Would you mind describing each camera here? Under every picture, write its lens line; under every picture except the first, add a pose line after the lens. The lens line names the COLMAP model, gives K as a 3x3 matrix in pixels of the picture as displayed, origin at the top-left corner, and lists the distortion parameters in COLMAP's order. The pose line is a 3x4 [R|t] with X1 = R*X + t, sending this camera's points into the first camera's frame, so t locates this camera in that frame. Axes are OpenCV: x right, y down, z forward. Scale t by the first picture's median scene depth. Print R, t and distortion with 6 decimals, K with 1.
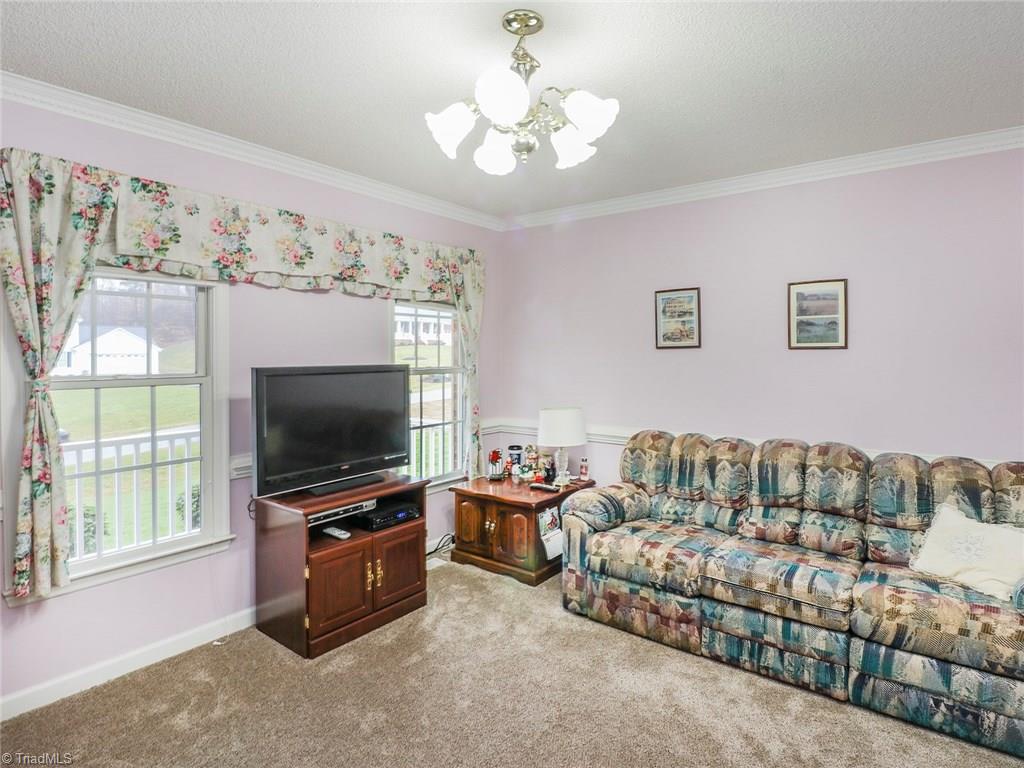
lens RADIAL K [[547.8, 0, 565.1], [0, 547.8, 355.0], [0, 0, 1]] dist [0.000875, -0.012305]
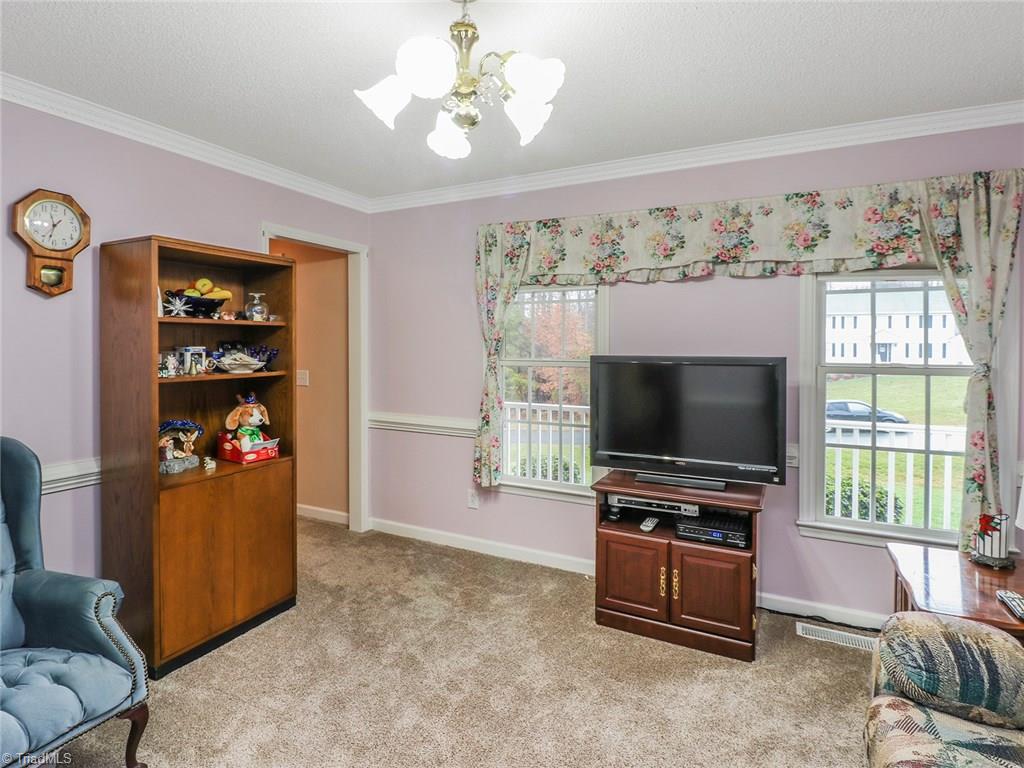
lens RADIAL K [[555.6, 0, 483.0], [0, 555.6, 349.8], [0, 0, 1]] dist [-0.001139, -0.000443]
pose [[0.108051, 0.006935, -0.994121, 0.518556], [-0.008789, 0.999943, 0.006020, 0.005469], [0.994106, 0.008086, 0.108106, 0.555143]]
